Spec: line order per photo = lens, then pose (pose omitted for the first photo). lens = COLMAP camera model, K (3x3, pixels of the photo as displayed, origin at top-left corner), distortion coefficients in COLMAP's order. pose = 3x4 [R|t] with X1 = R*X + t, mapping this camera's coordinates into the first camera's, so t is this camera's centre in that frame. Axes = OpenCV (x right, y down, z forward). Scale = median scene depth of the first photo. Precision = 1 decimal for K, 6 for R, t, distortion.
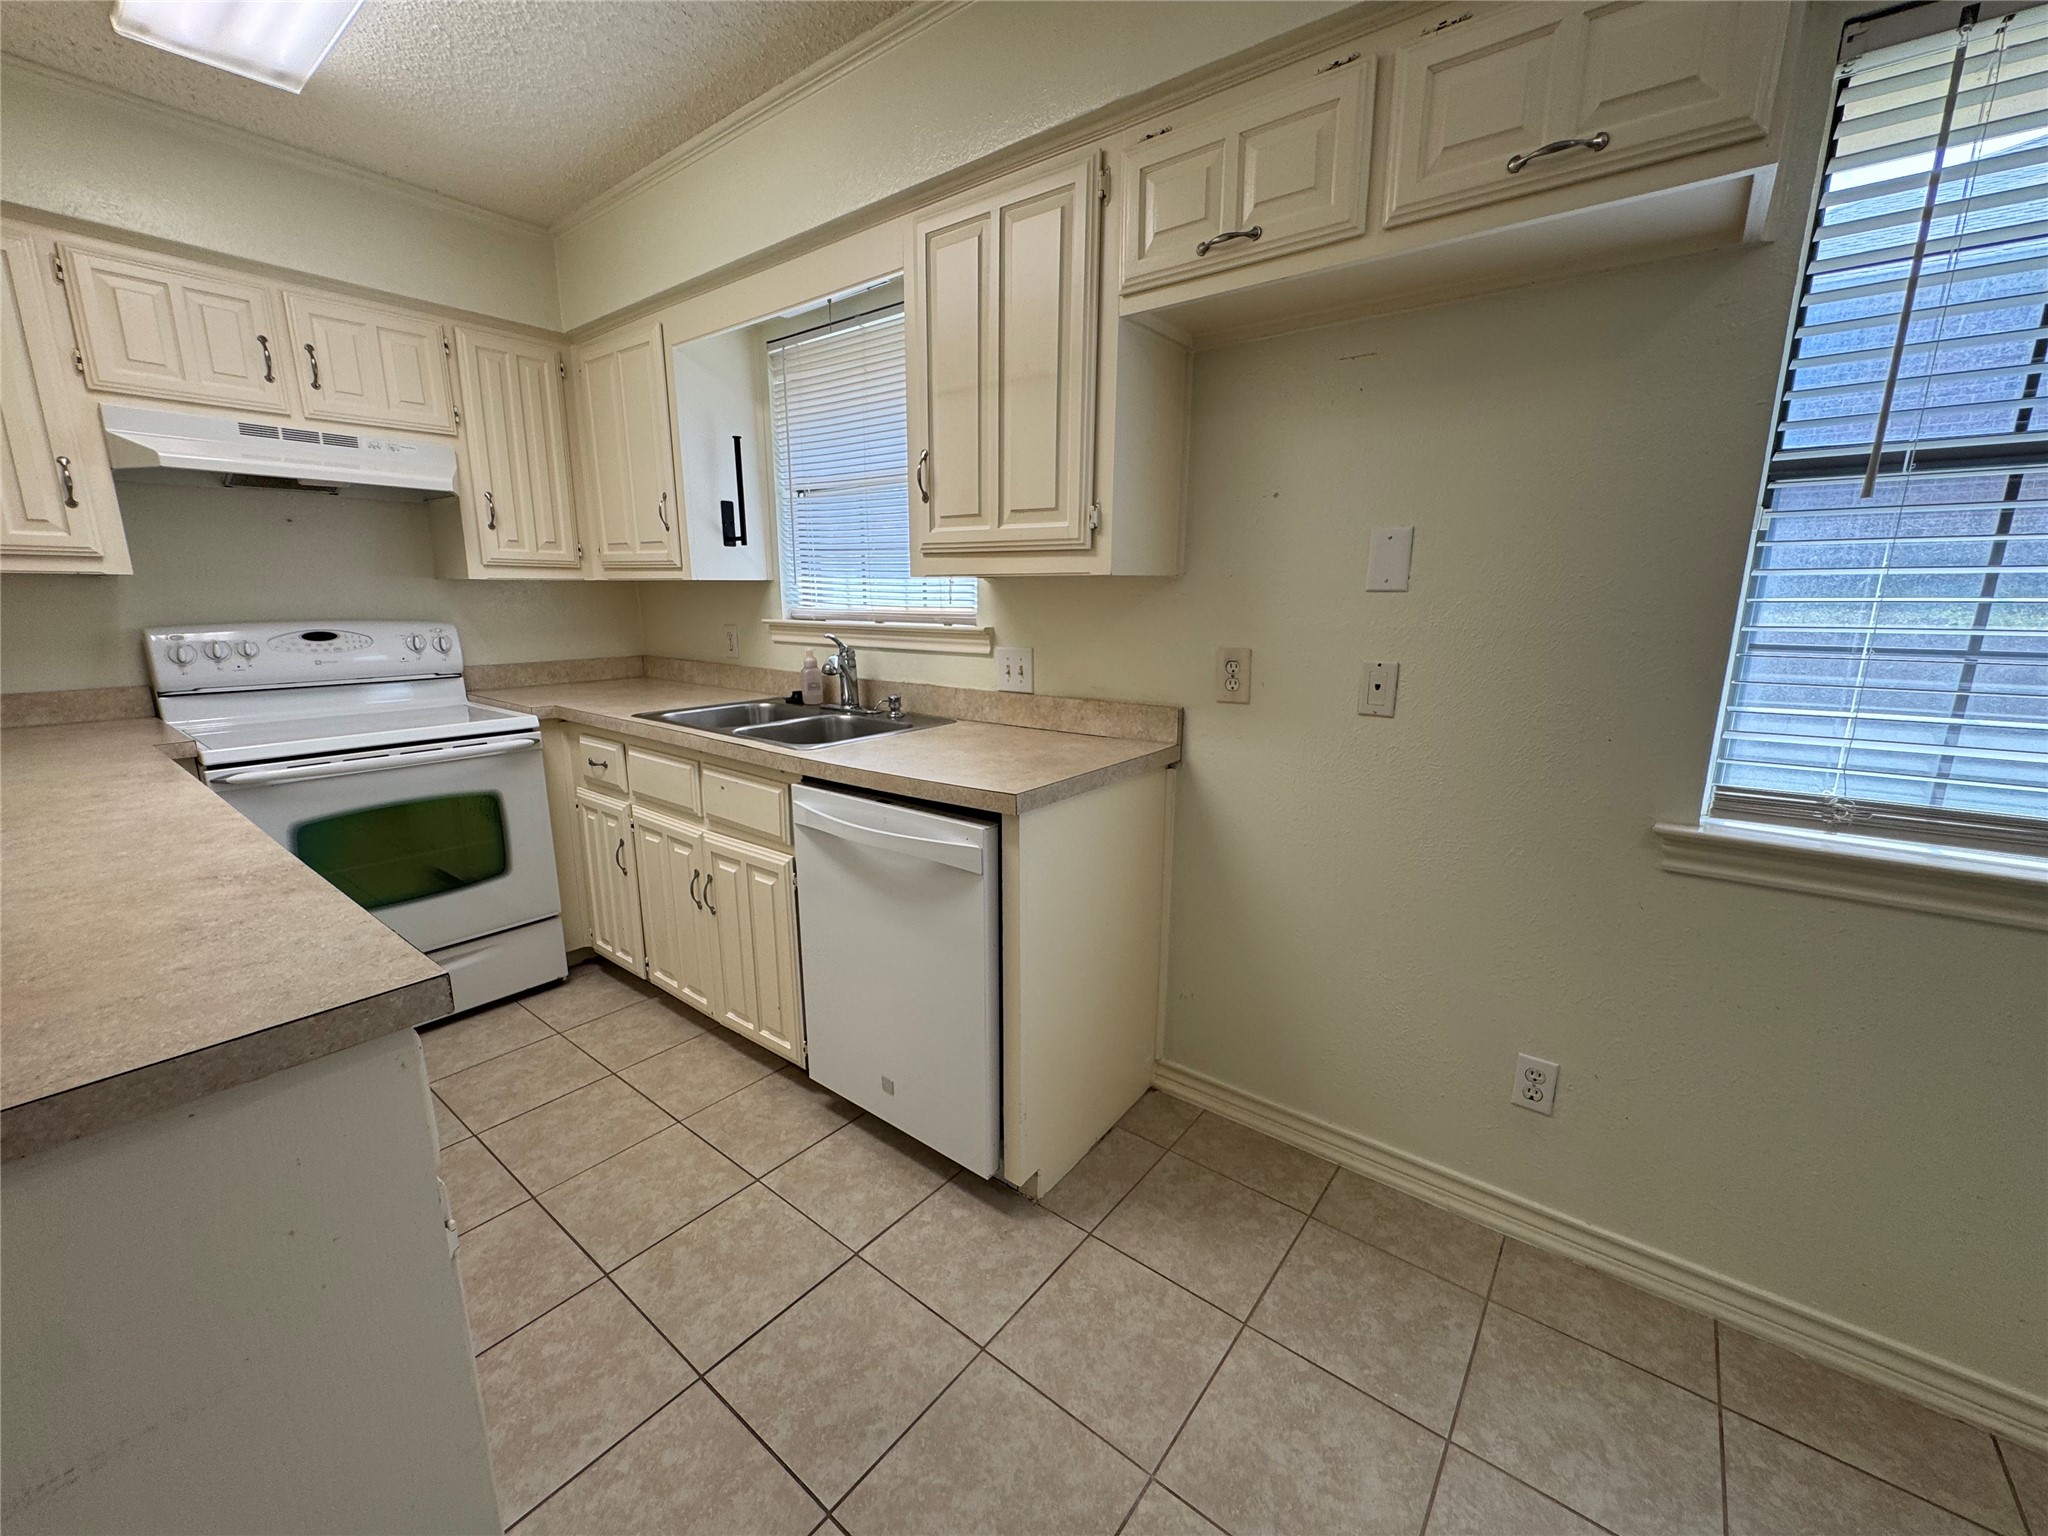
lens RADIAL K [[820.3, 0, 1024.0], [0, 820.3, 768.0], [0, 0, 1]] dist [-0.001900, 0.000104]
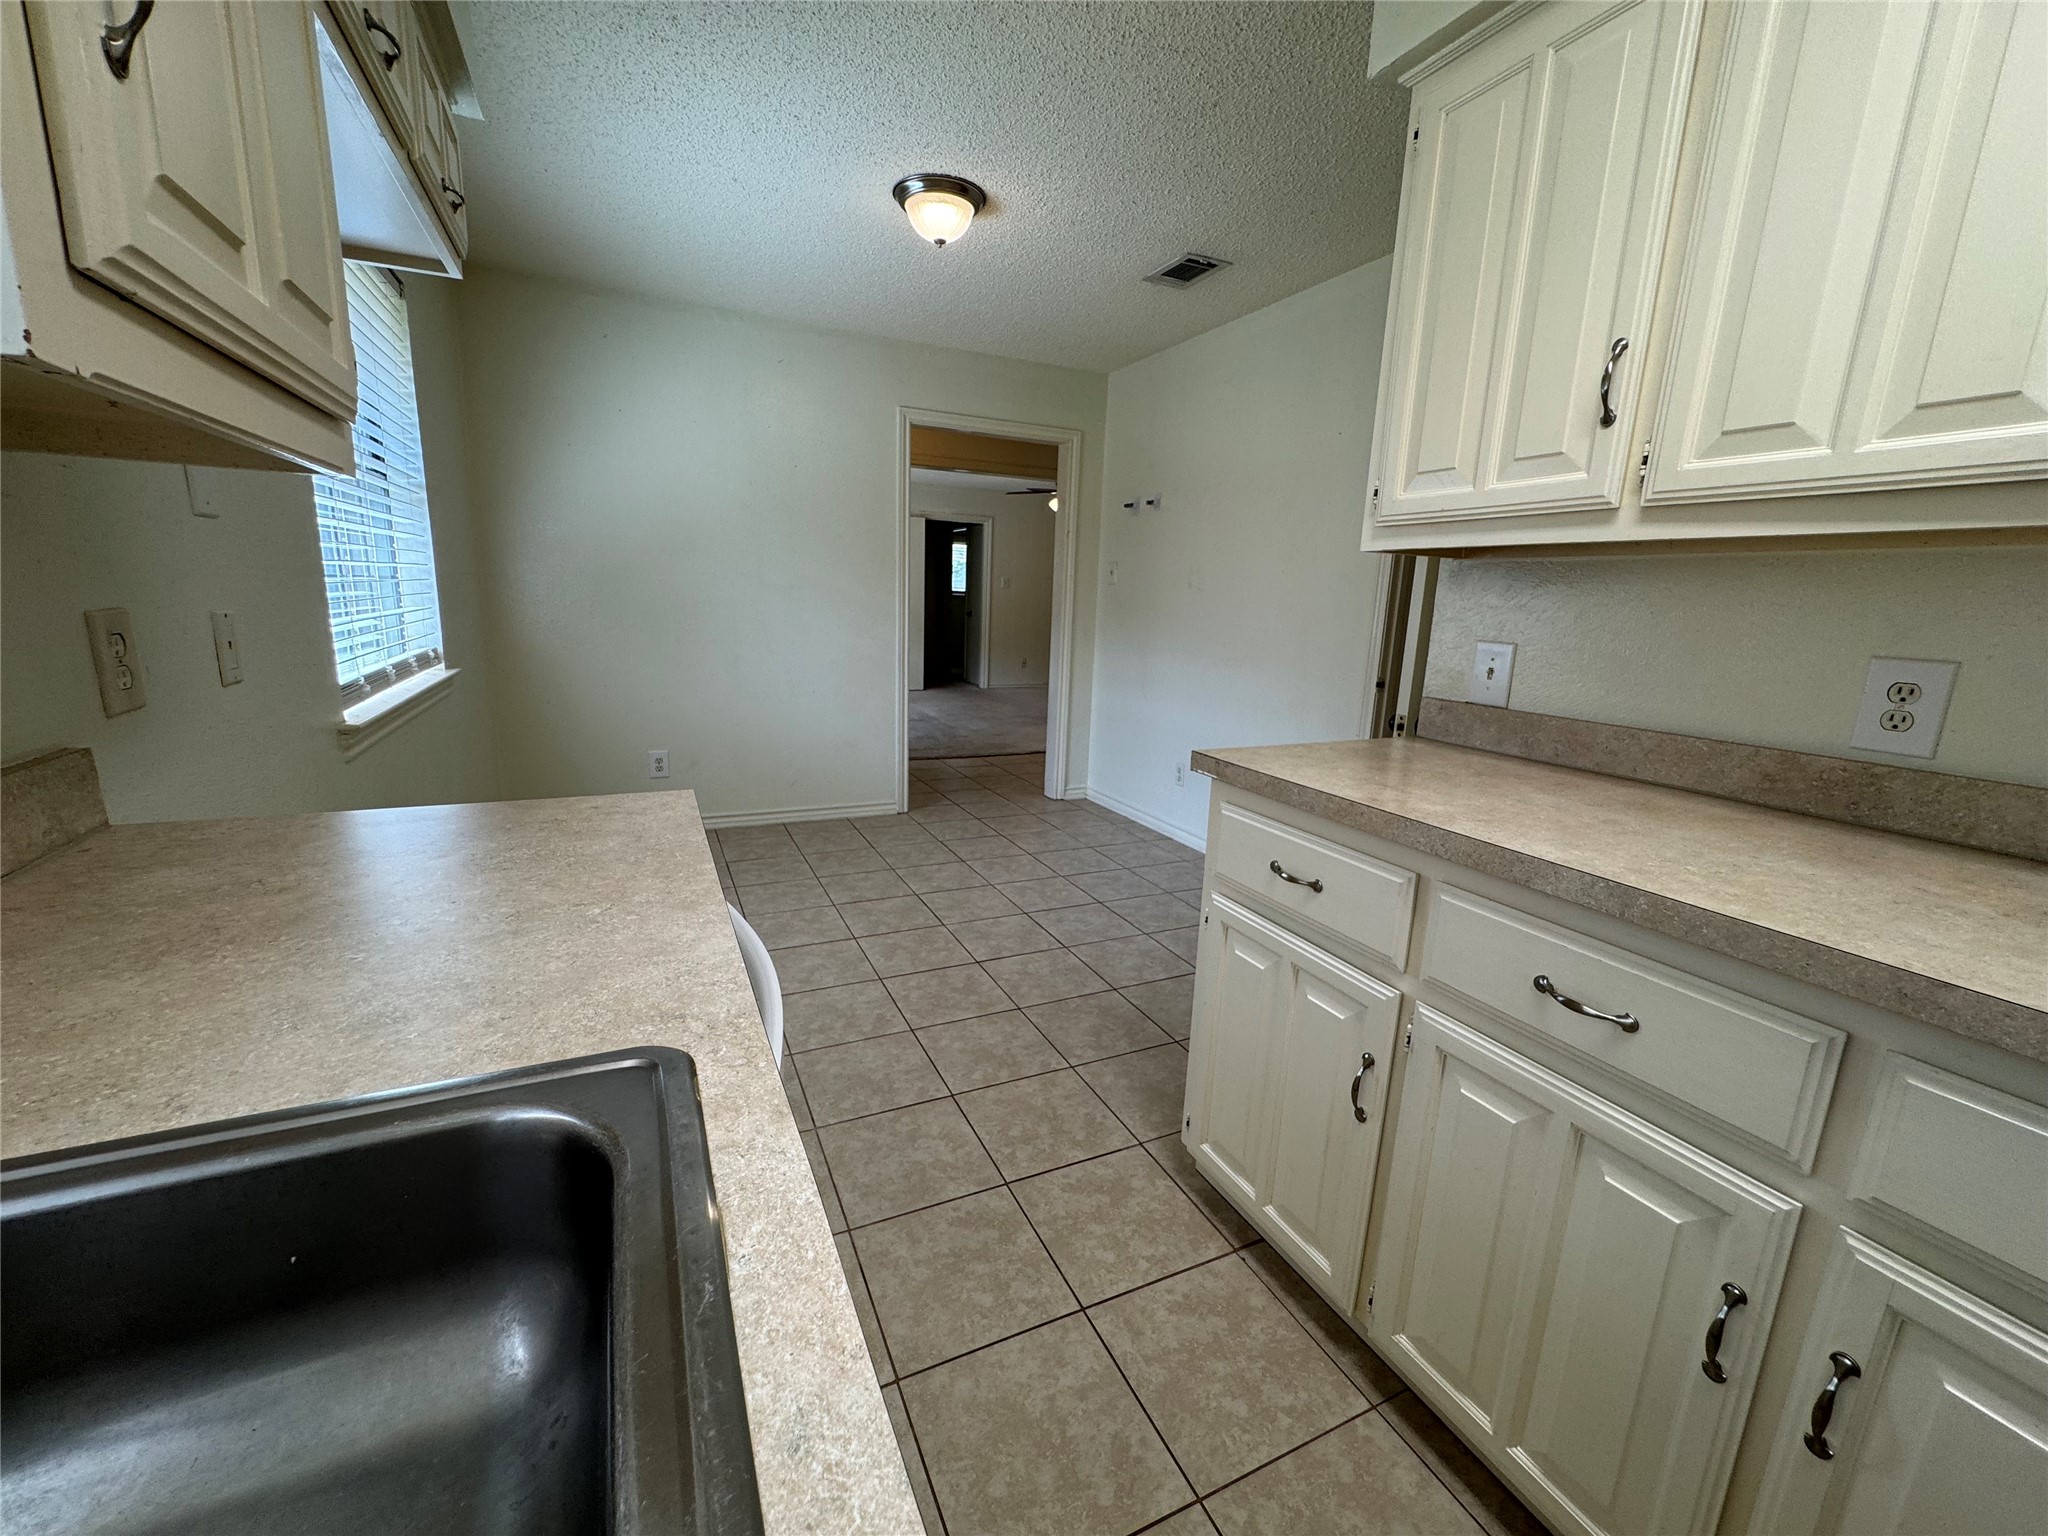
lens RADIAL K [[820.3, 0, 1024.0], [0, 820.3, 768.0], [0, 0, 1]] dist [-0.001900, 0.000104]
pose [[-0.891888, -0.127945, 0.433781, -0.414030], [0.057969, 0.918895, 0.390219, -0.180840], [-0.448526, 0.373178, -0.812135, 0.972785]]
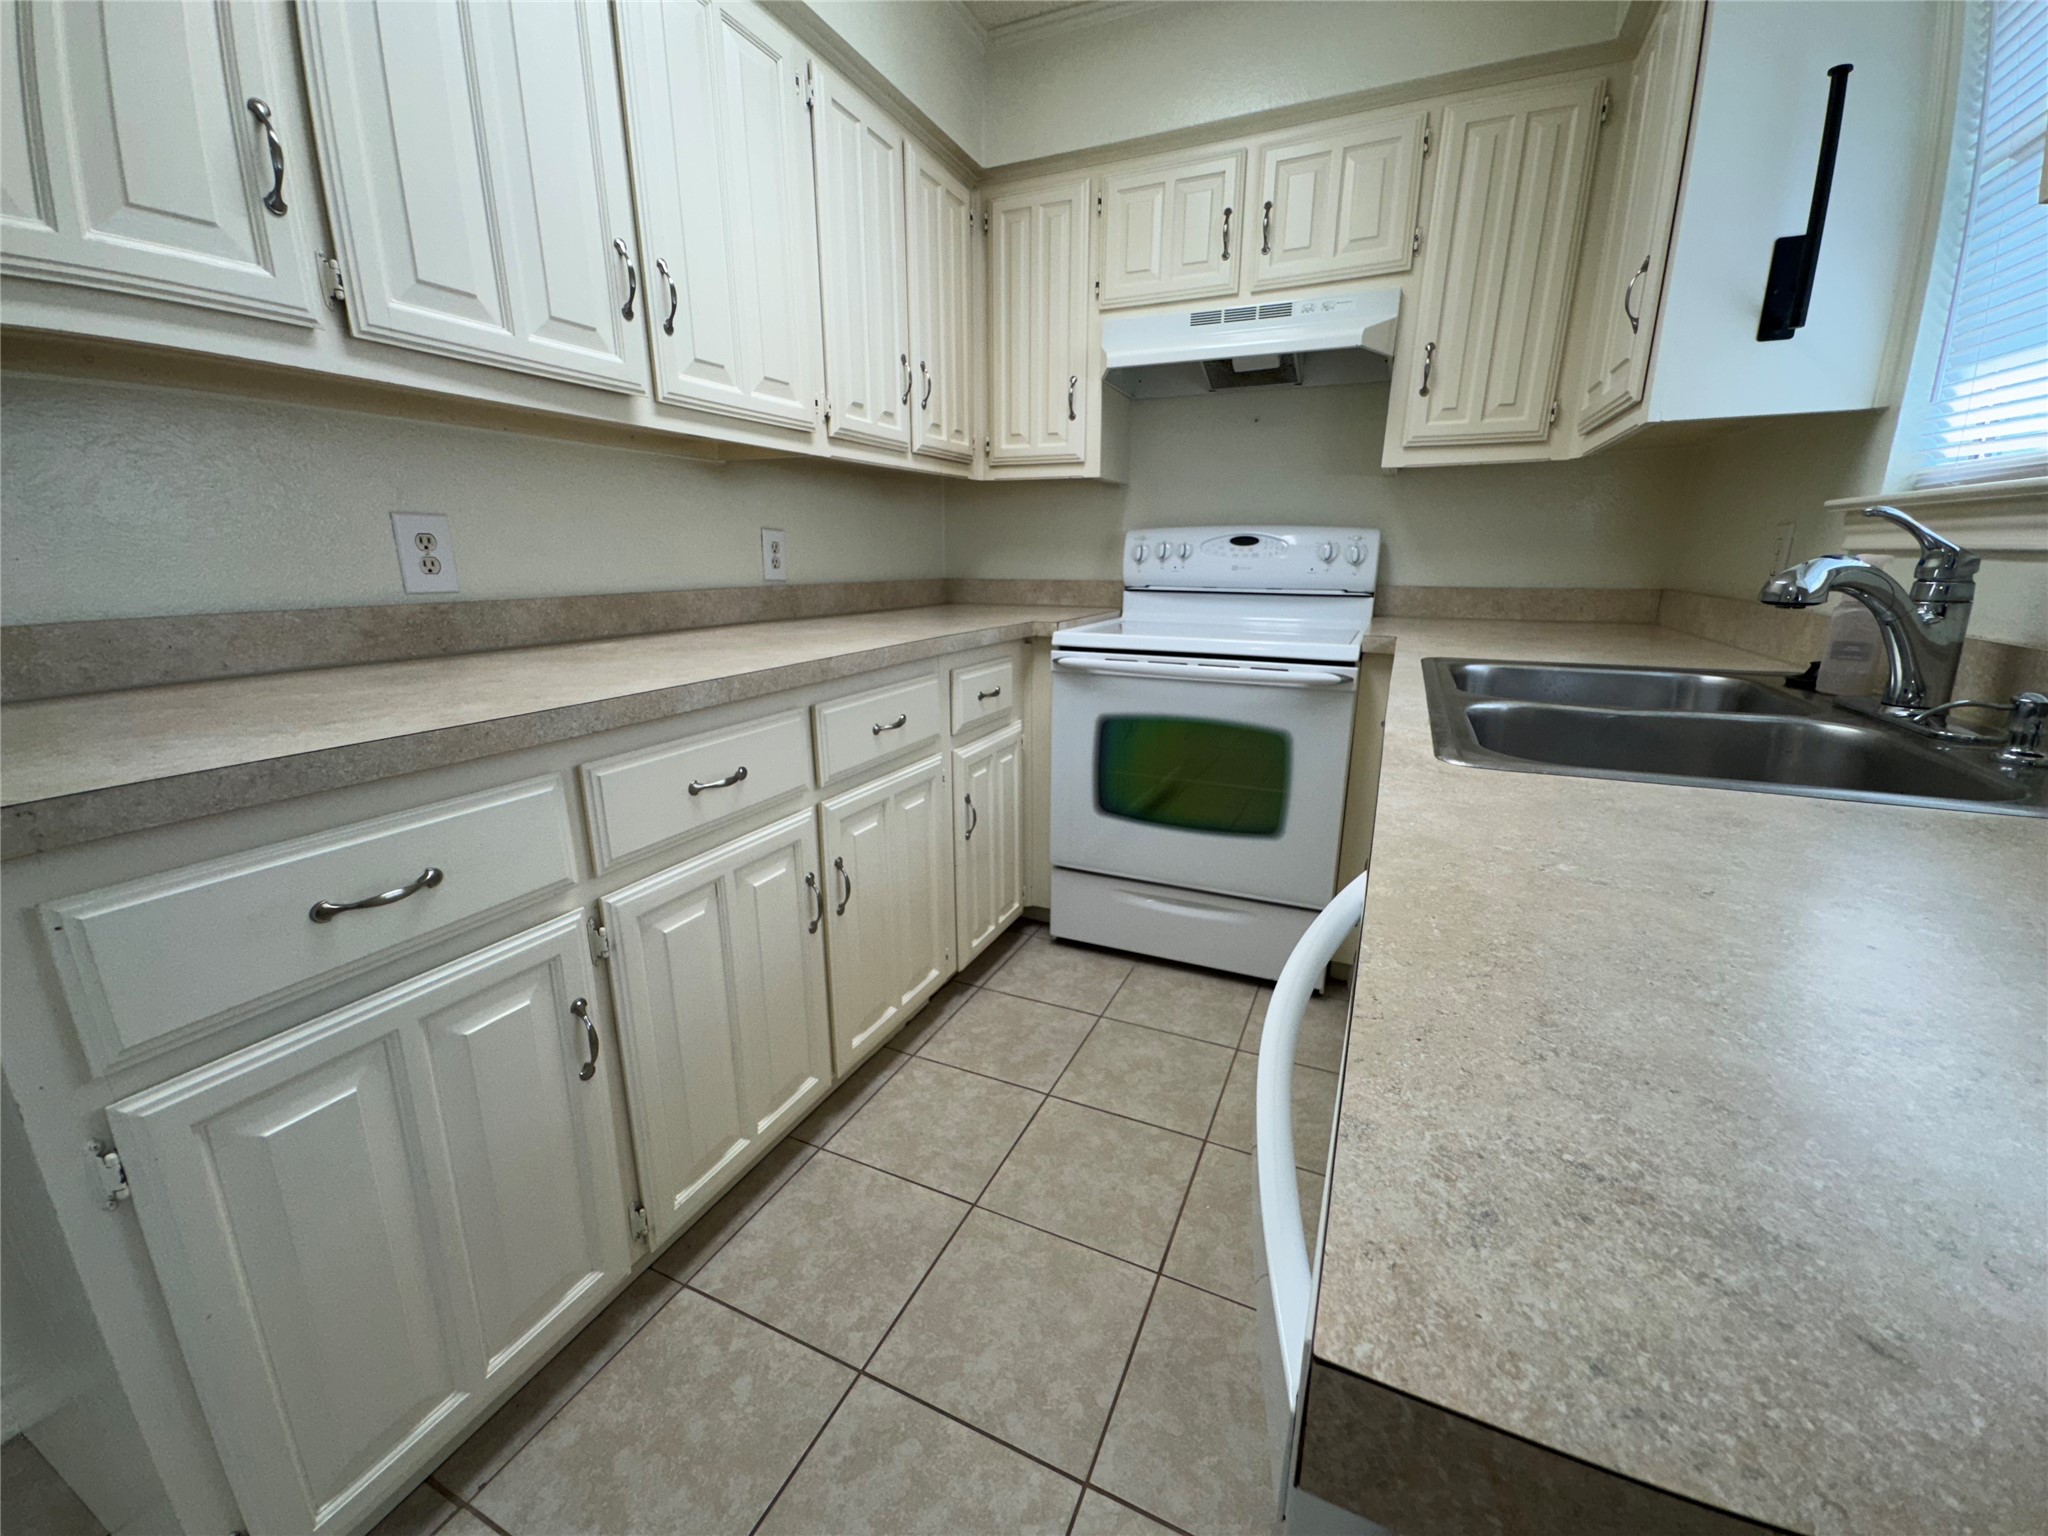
lens RADIAL K [[809.4, 0, 1028.4], [0, 809.4, 766.8], [0, 0, 1]] dist [-0.000749, 0.000381]
pose [[0.235948, 0.245544, -0.940232, 0.047232], [-0.204524, 0.958426, 0.198971, -0.048139], [0.949999, 0.145354, 0.276359, 0.594918]]
